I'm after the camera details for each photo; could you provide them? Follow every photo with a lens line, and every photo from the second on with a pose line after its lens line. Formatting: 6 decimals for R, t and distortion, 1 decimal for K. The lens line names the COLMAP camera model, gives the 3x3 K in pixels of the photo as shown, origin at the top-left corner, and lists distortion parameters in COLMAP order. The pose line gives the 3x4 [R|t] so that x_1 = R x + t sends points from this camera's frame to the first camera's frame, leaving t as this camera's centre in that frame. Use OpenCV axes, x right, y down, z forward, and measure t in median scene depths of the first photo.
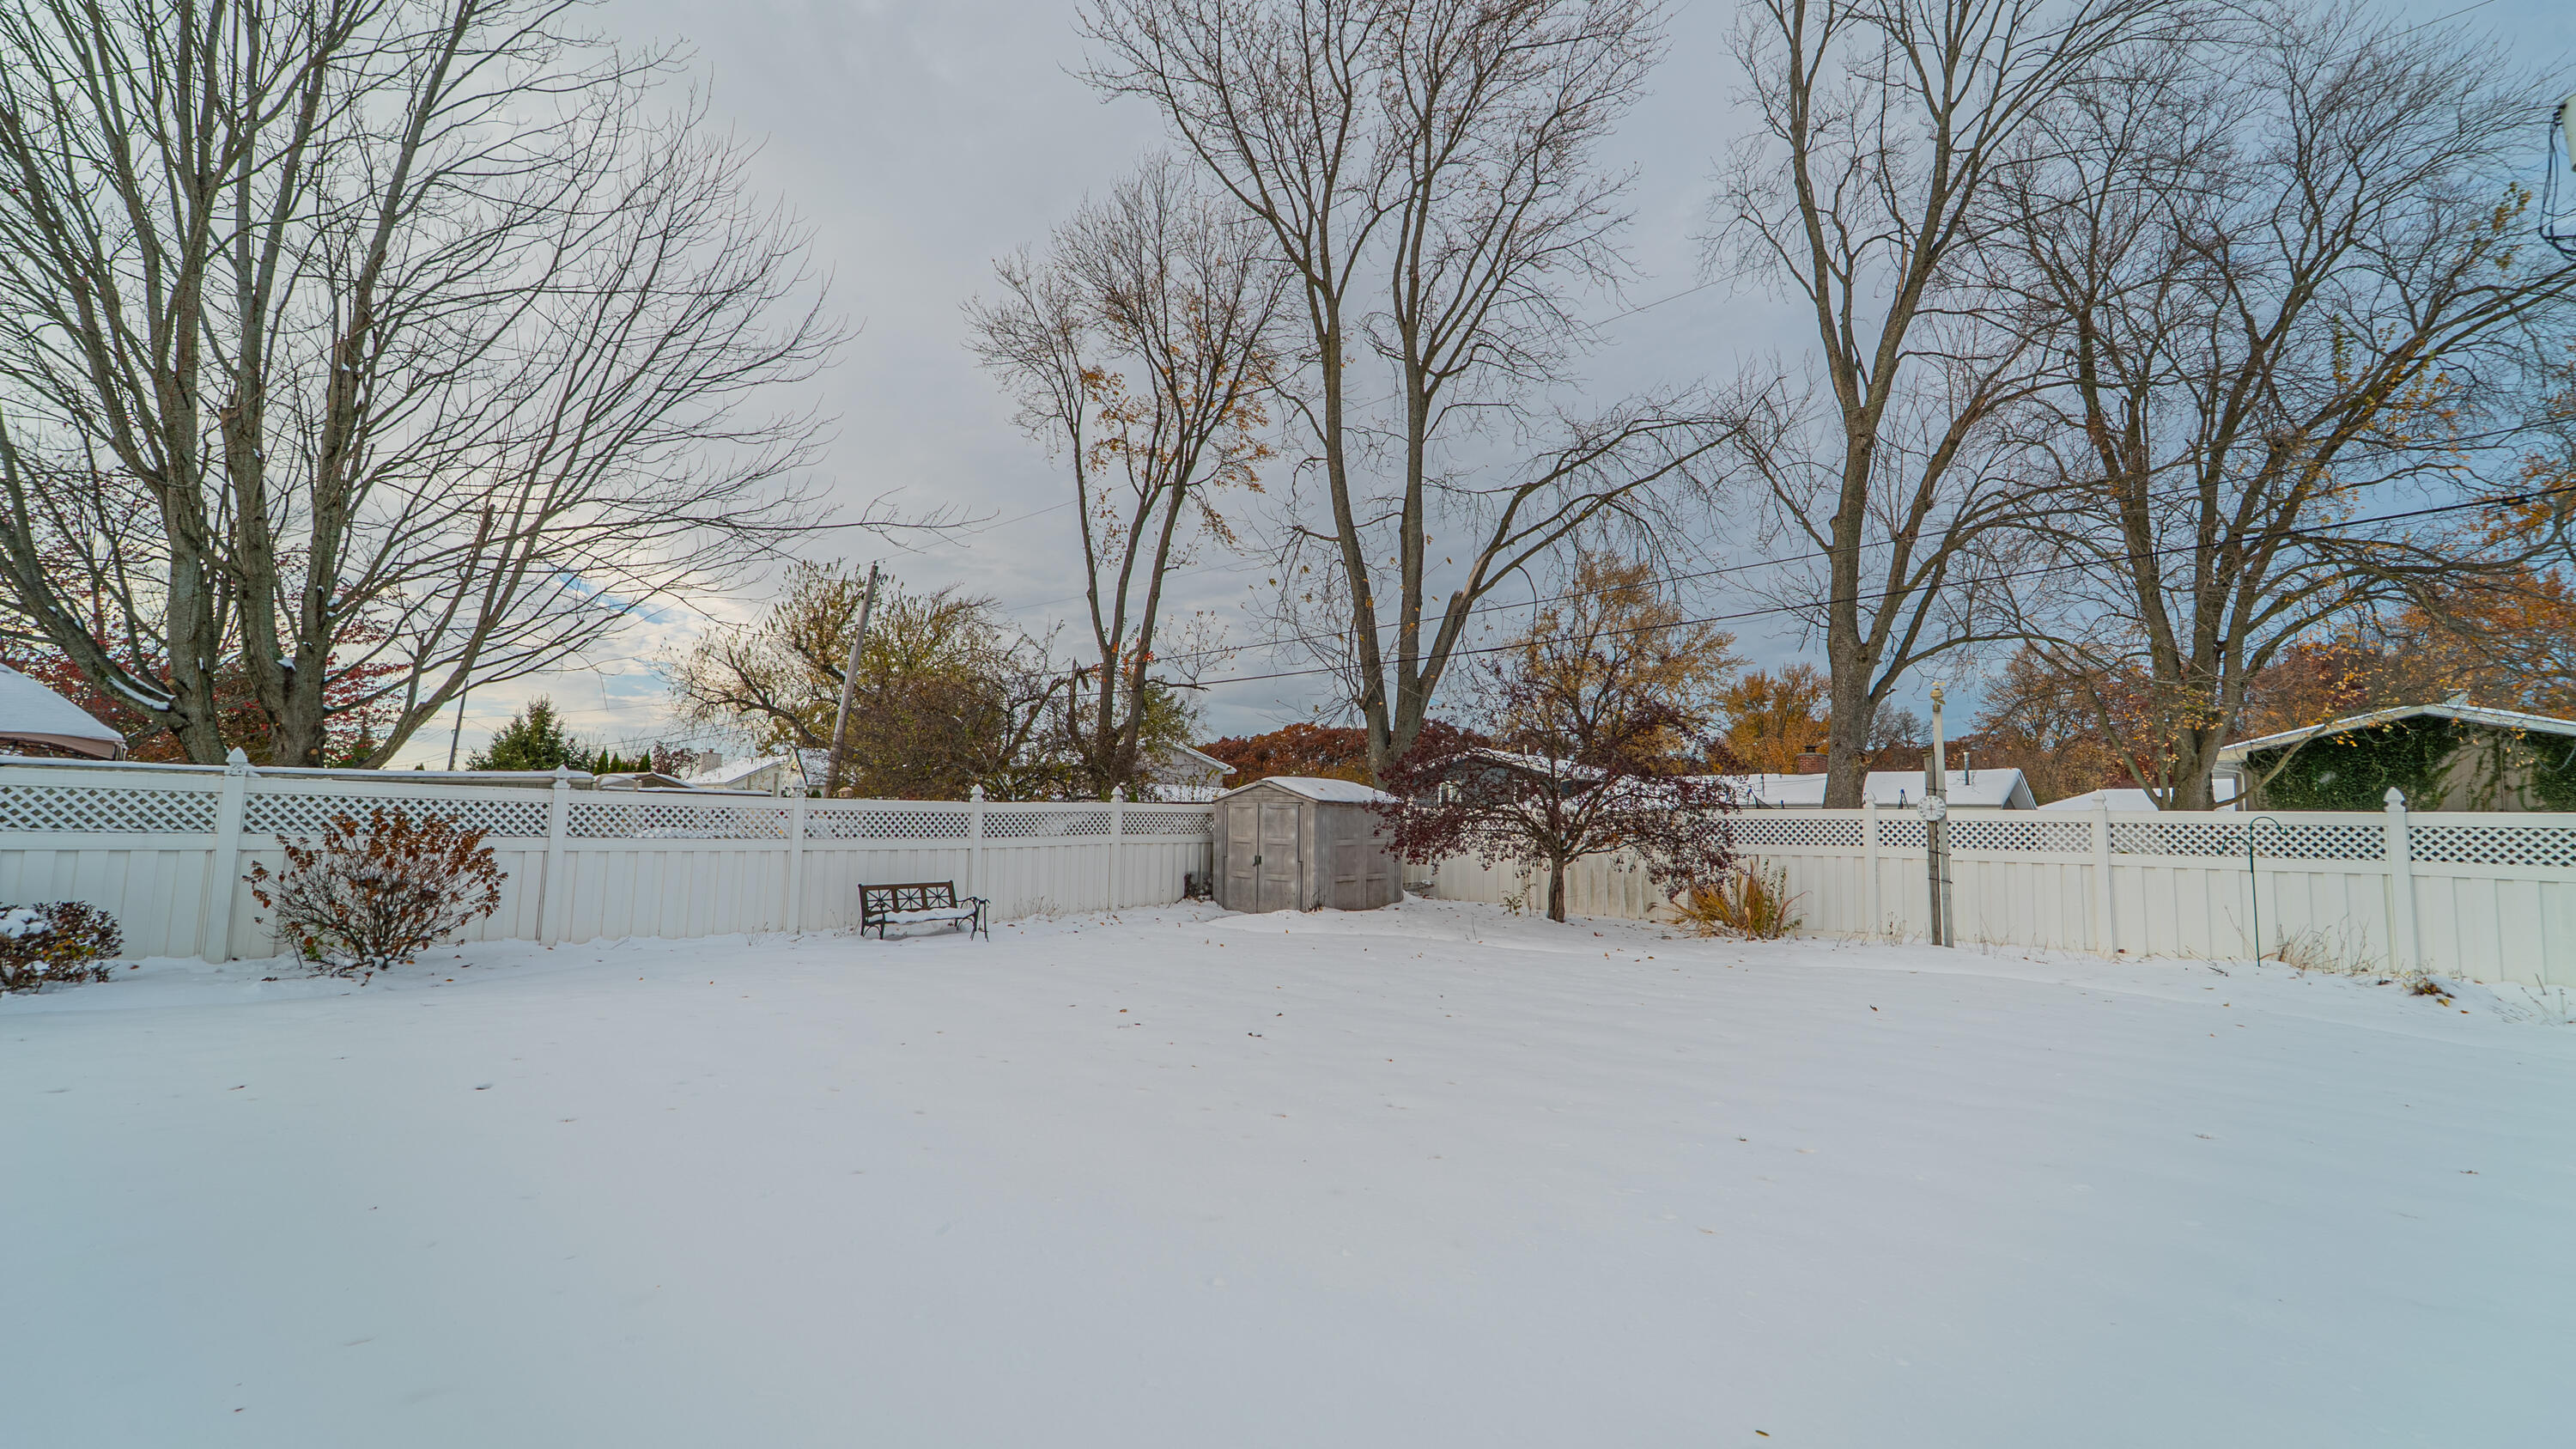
lens RADIAL K [[1029.1, 0, 1302.1], [0, 1029.1, 732.5], [0, 0, 1]] dist [0.002753, -0.001803]
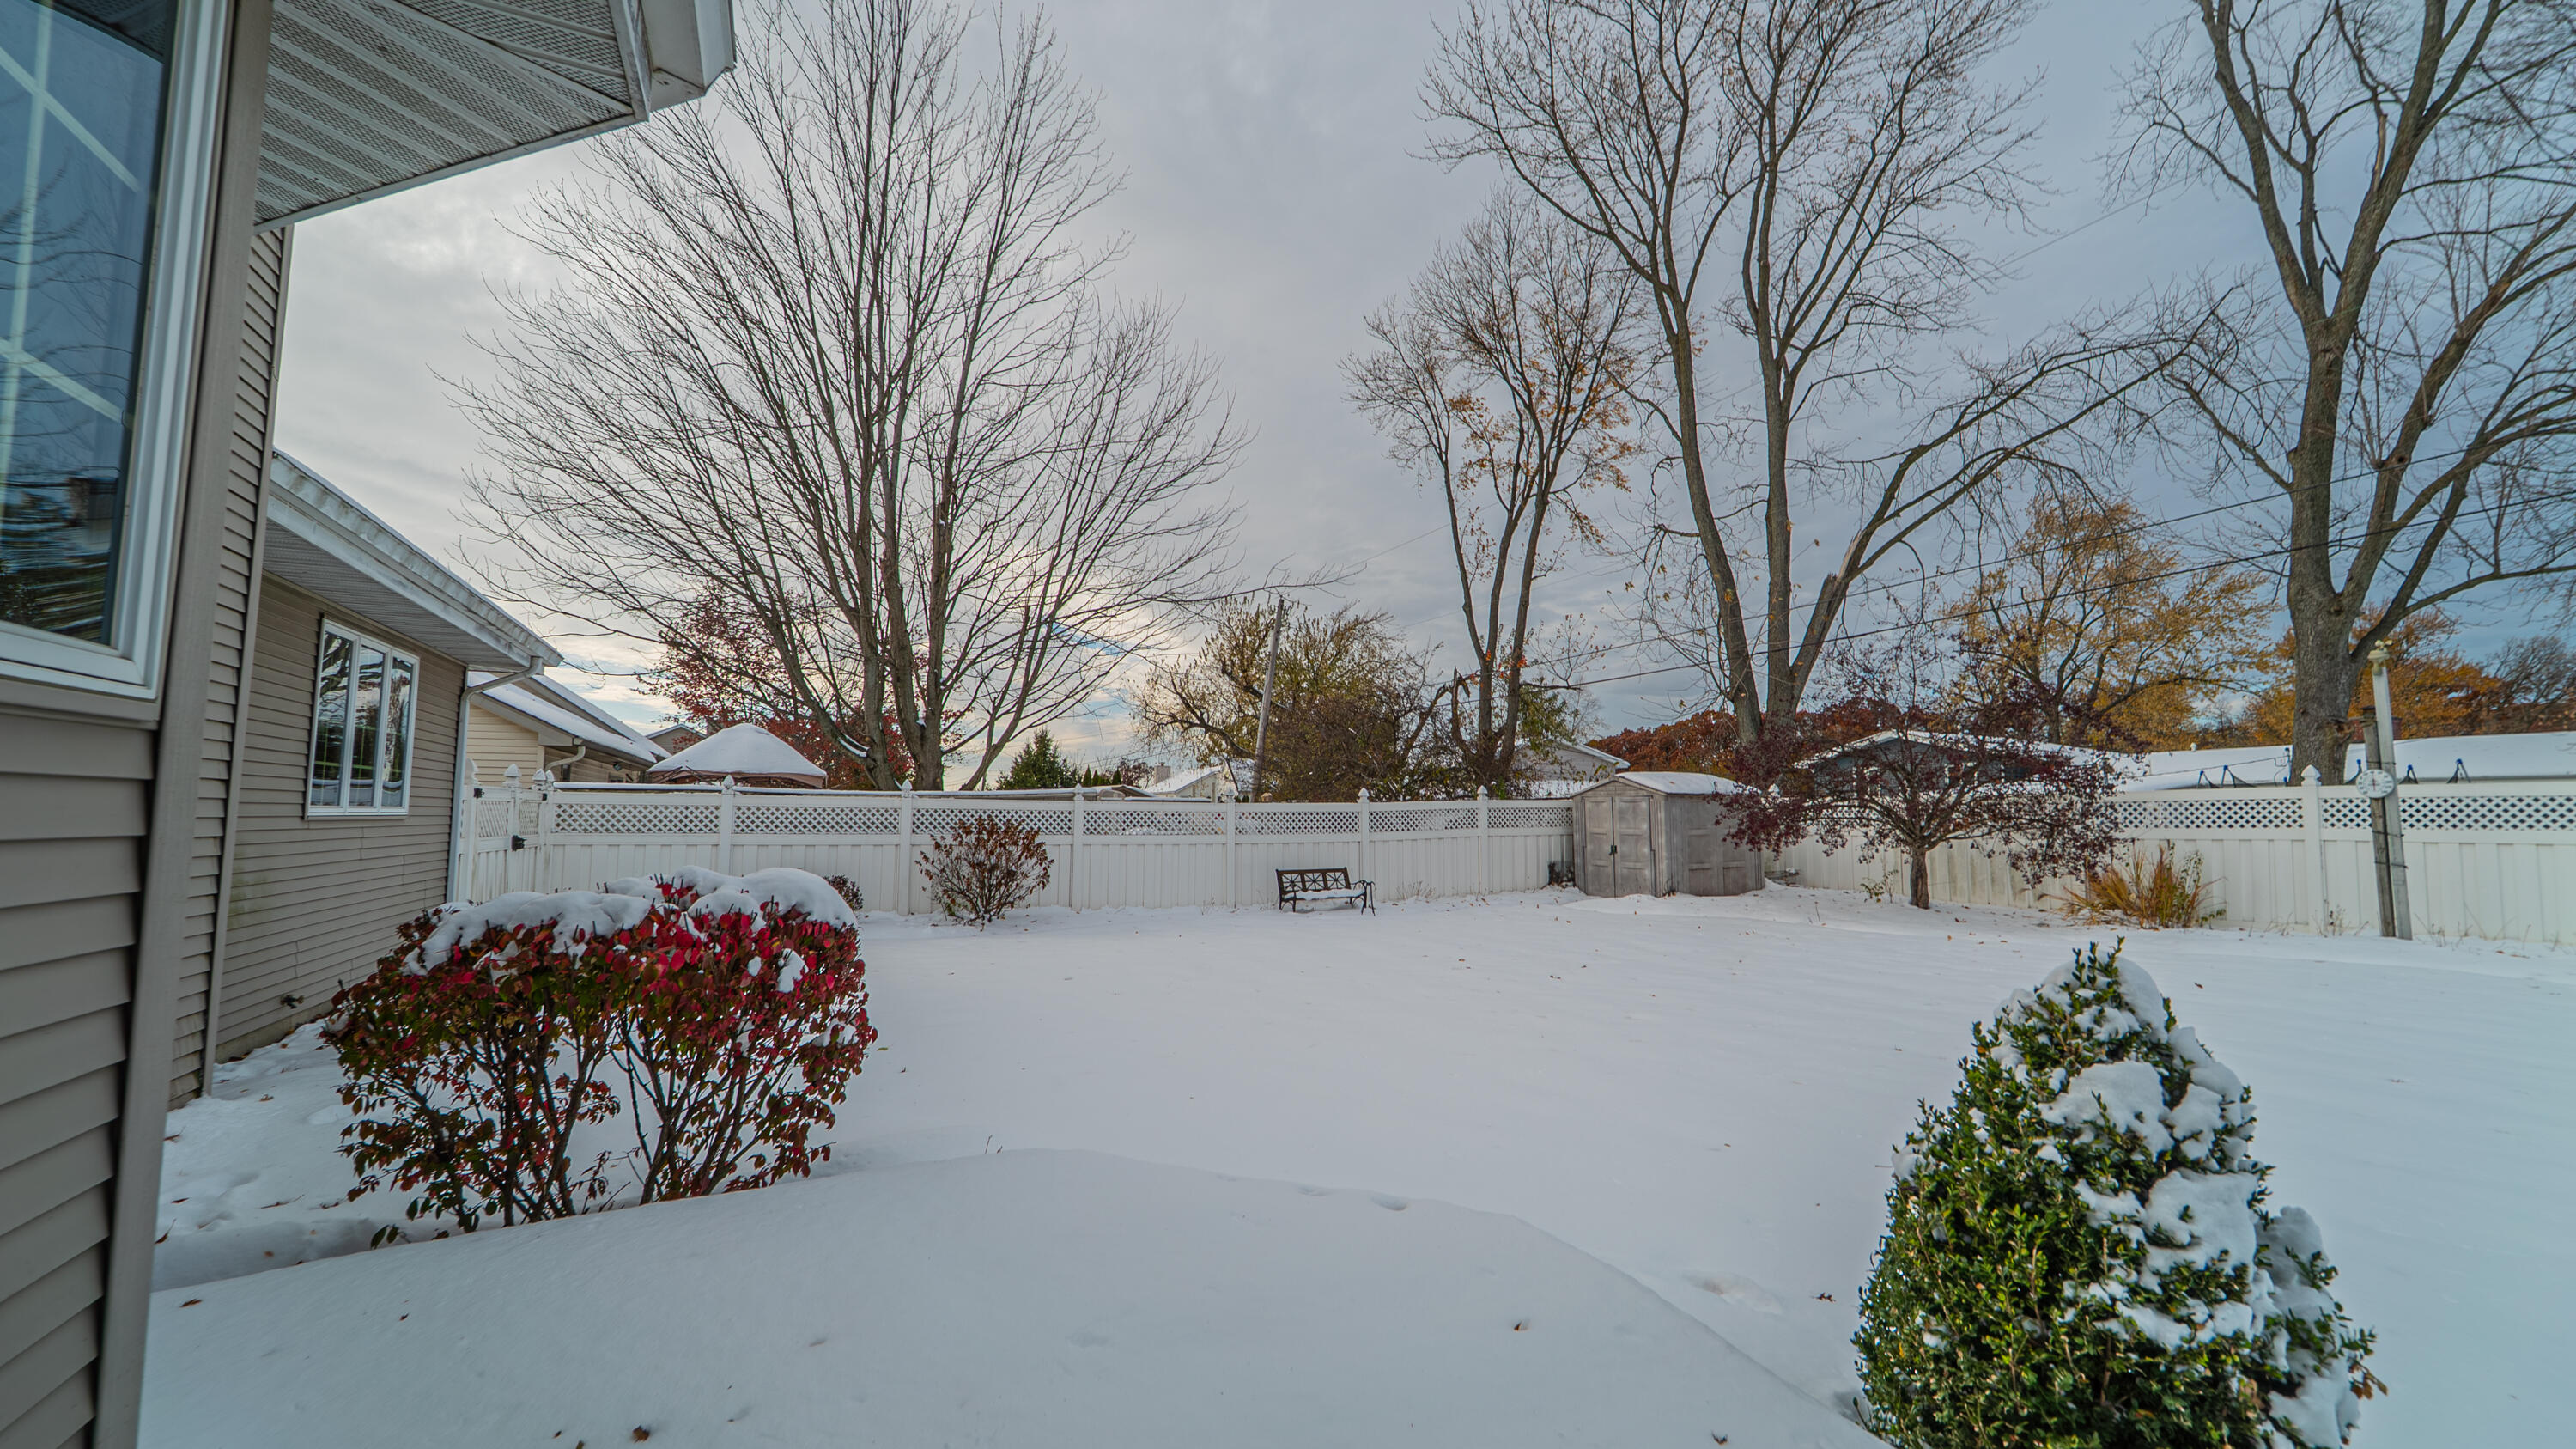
lens RADIAL K [[1029.1, 0, 1305.2], [0, 1029.1, 734.5], [0, 0, 1]] dist [0.002753, -0.001803]
pose [[0.927139, -0.048628, -0.371549, 0.054132], [0.050357, 0.998718, -0.005053, -0.007114], [0.371319, -0.014025, 0.928399, -0.108204]]
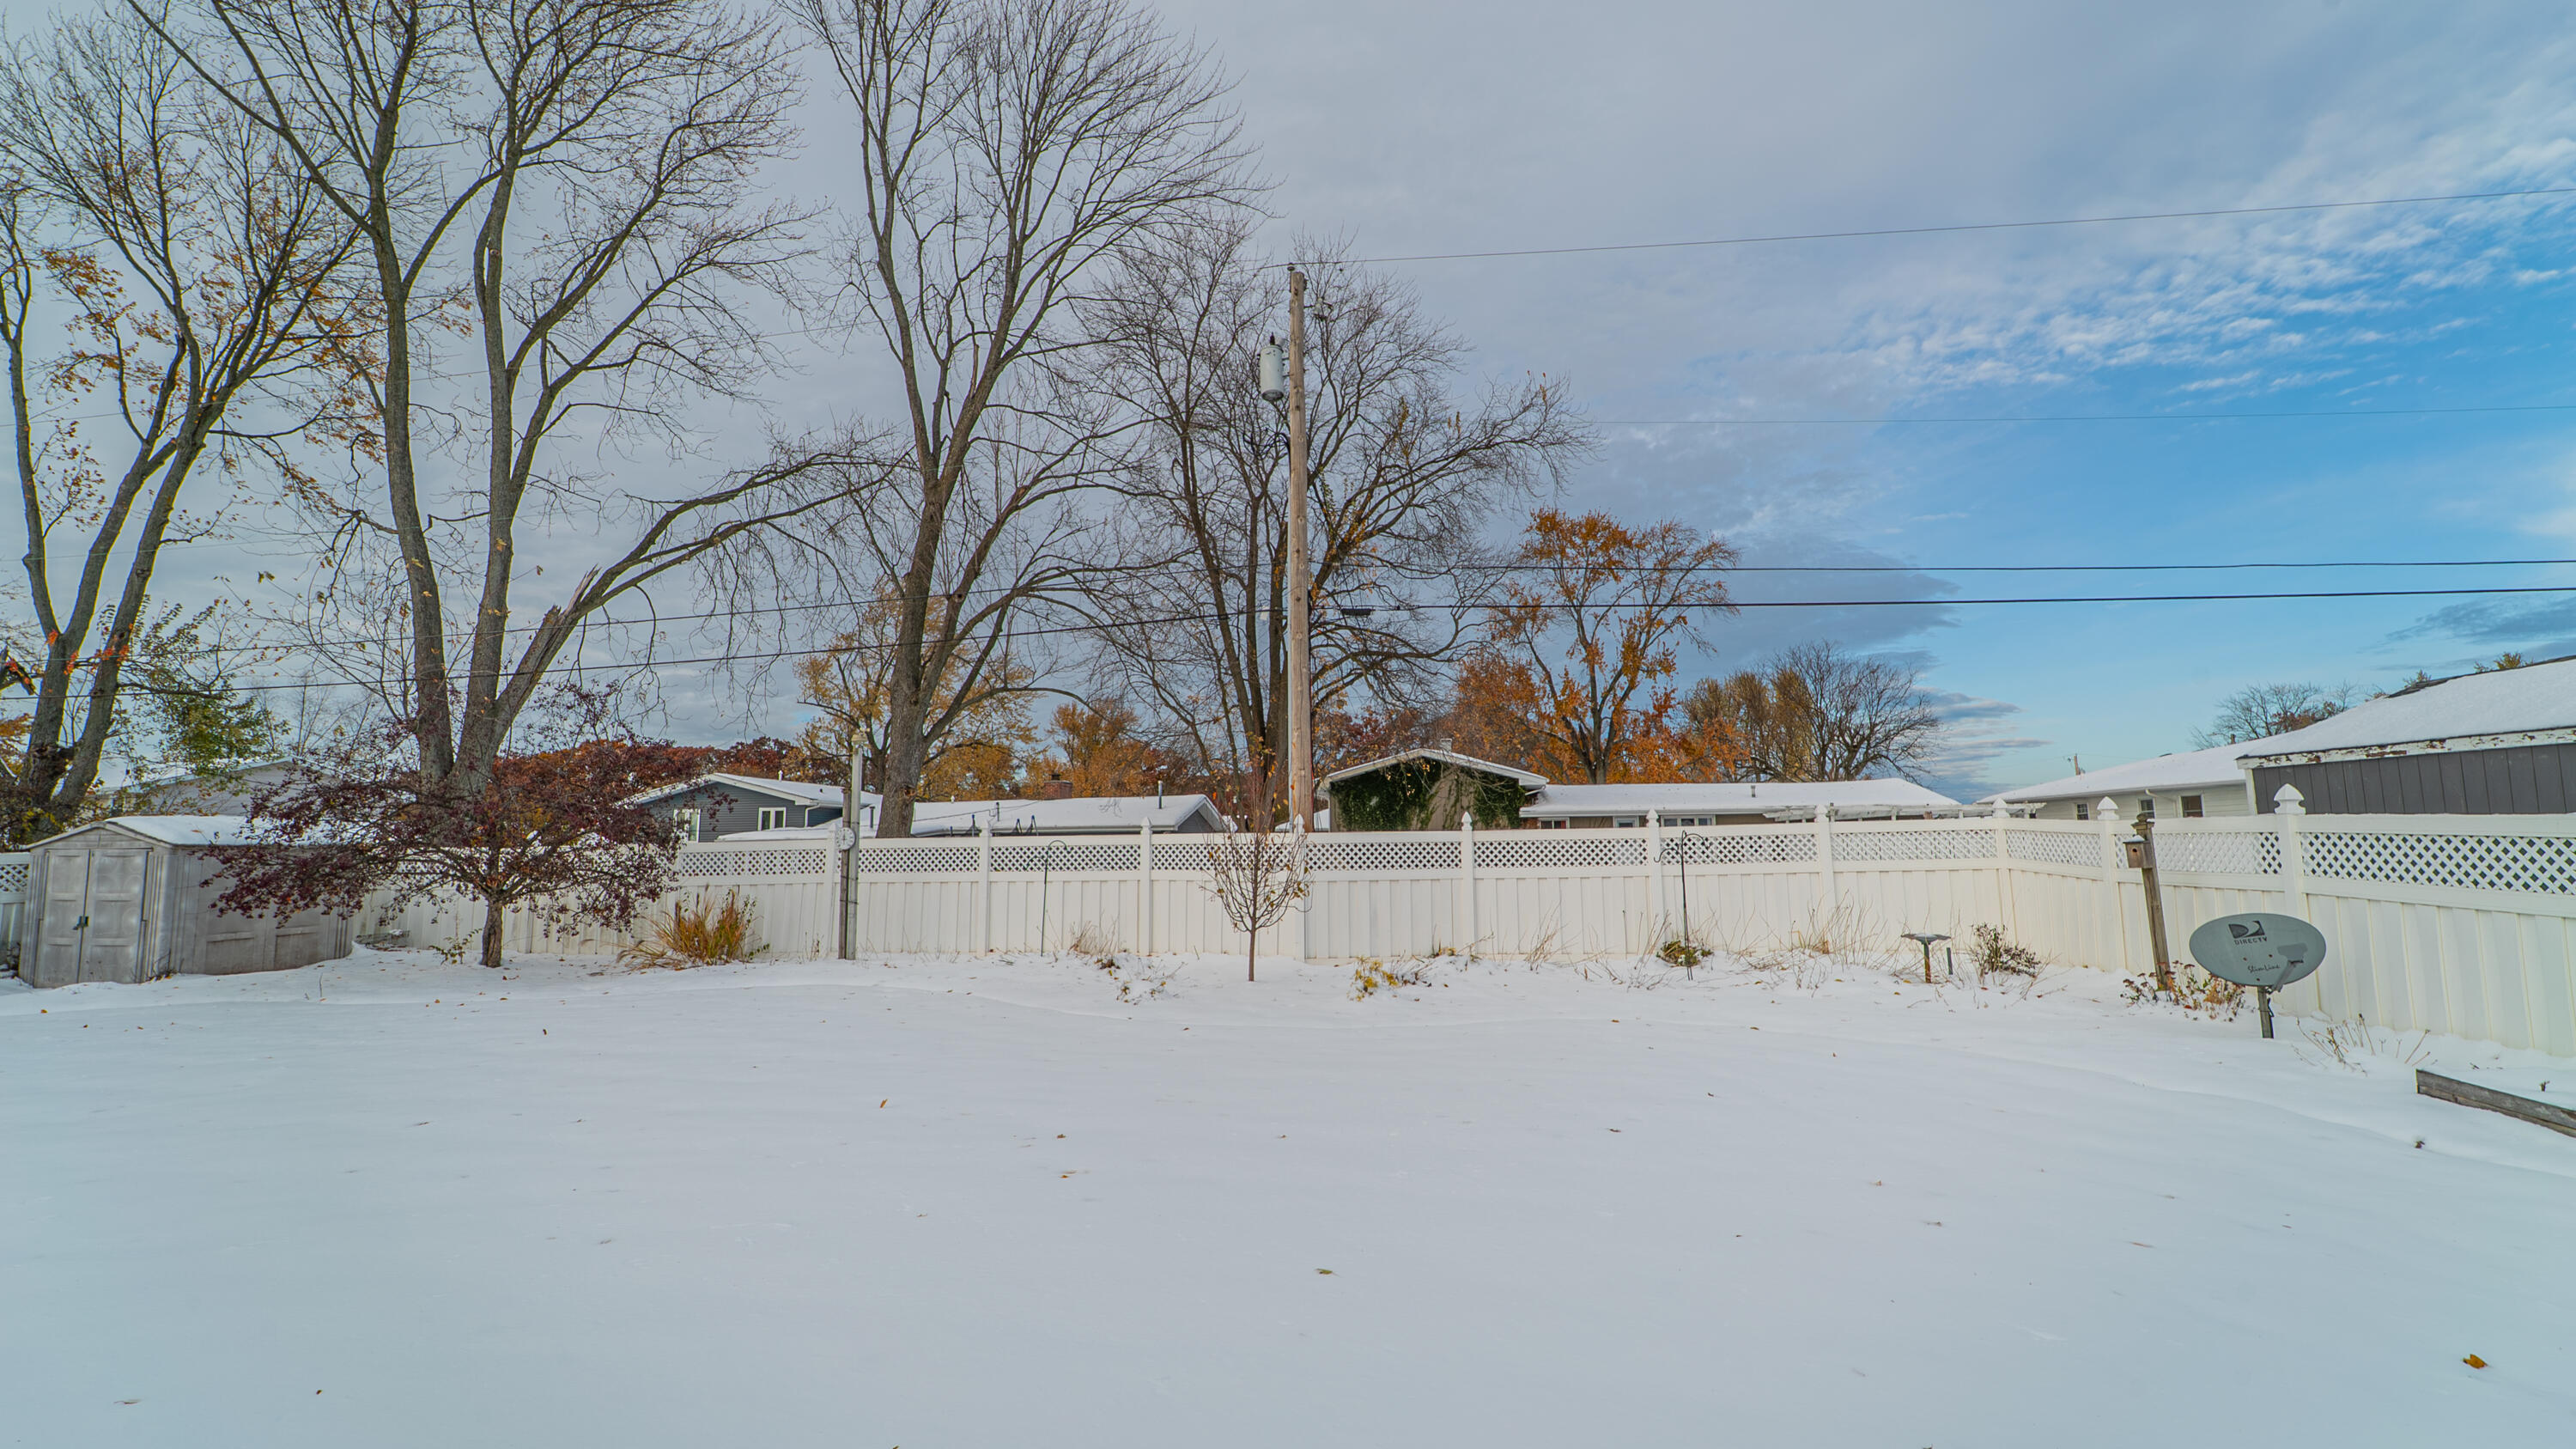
lens RADIAL K [[1029.1, 0, 1294.6], [0, 1029.1, 734.1], [0, 0, 1]] dist [0.002753, -0.001803]
pose [[0.844431, 0.027431, 0.534962, 0.265184], [-0.016258, 0.999540, -0.025590, -0.013418], [-0.535418, 0.012912, 0.844488, -0.147502]]
